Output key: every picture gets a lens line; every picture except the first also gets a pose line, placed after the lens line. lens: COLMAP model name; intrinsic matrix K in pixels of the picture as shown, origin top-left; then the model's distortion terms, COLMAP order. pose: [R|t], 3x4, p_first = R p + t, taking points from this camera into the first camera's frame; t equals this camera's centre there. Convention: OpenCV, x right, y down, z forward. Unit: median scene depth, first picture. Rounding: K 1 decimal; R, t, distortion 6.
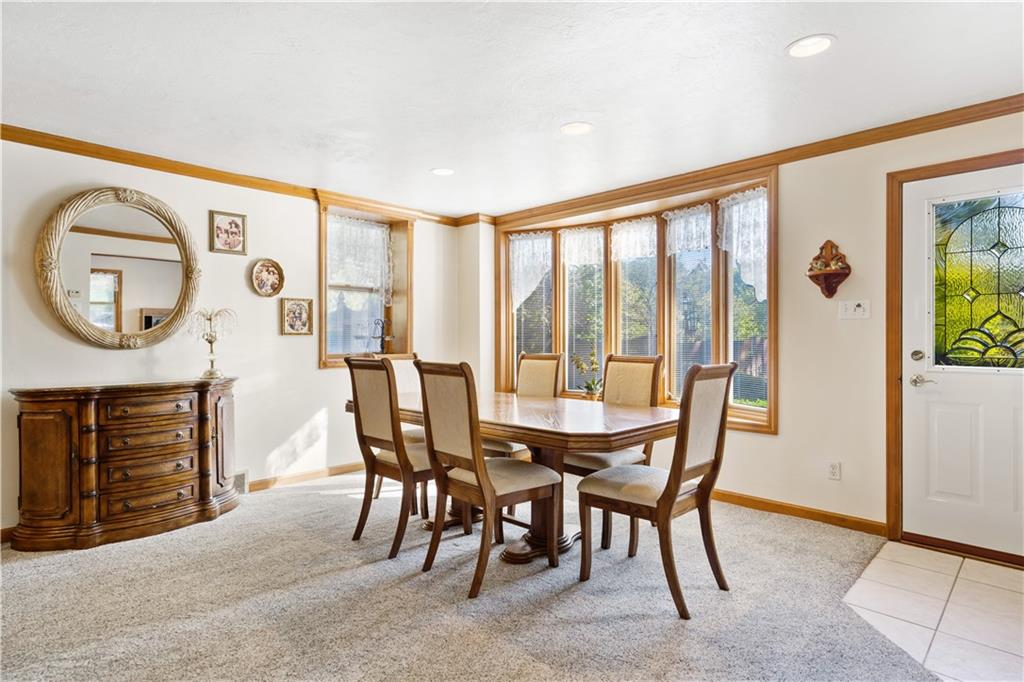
lens RADIAL K [[546.2, 0, 515.1], [0, 546.2, 338.3], [0, 0, 1]] dist [0.004660, 0.000697]
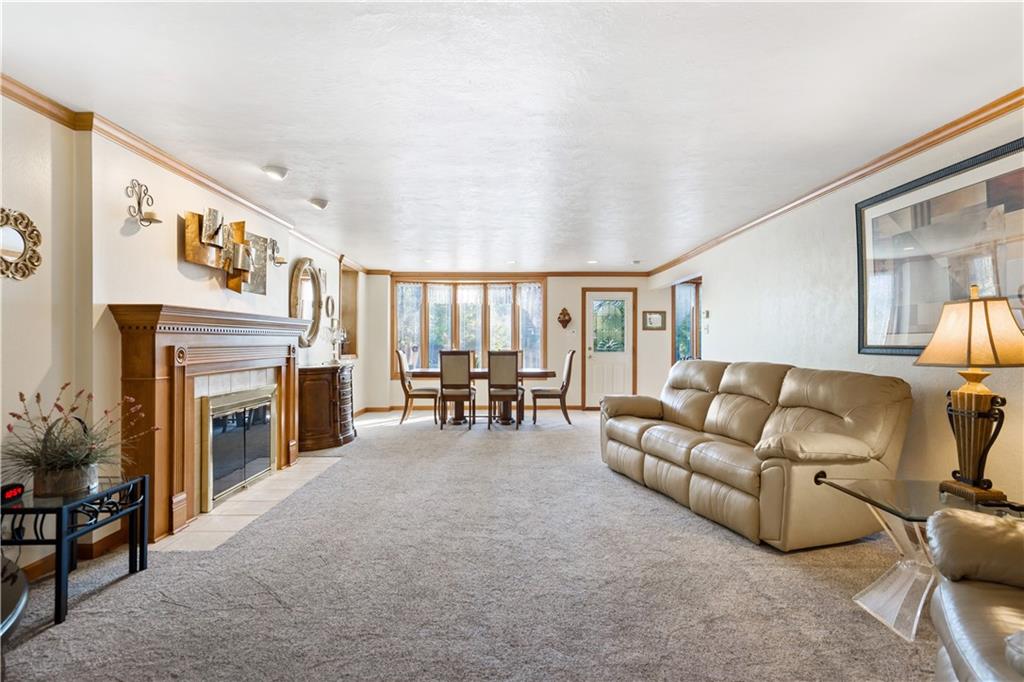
lens RADIAL K [[546.2, 0, 514.0], [0, 546.2, 340.1], [0, 0, 1]] dist [0.004660, 0.000697]
pose [[0.709492, -0.003576, 0.704704, -0.994151], [-0.000396, 0.999985, 0.005474, -0.019451], [-0.704713, -0.004162, 0.709480, -0.501261]]
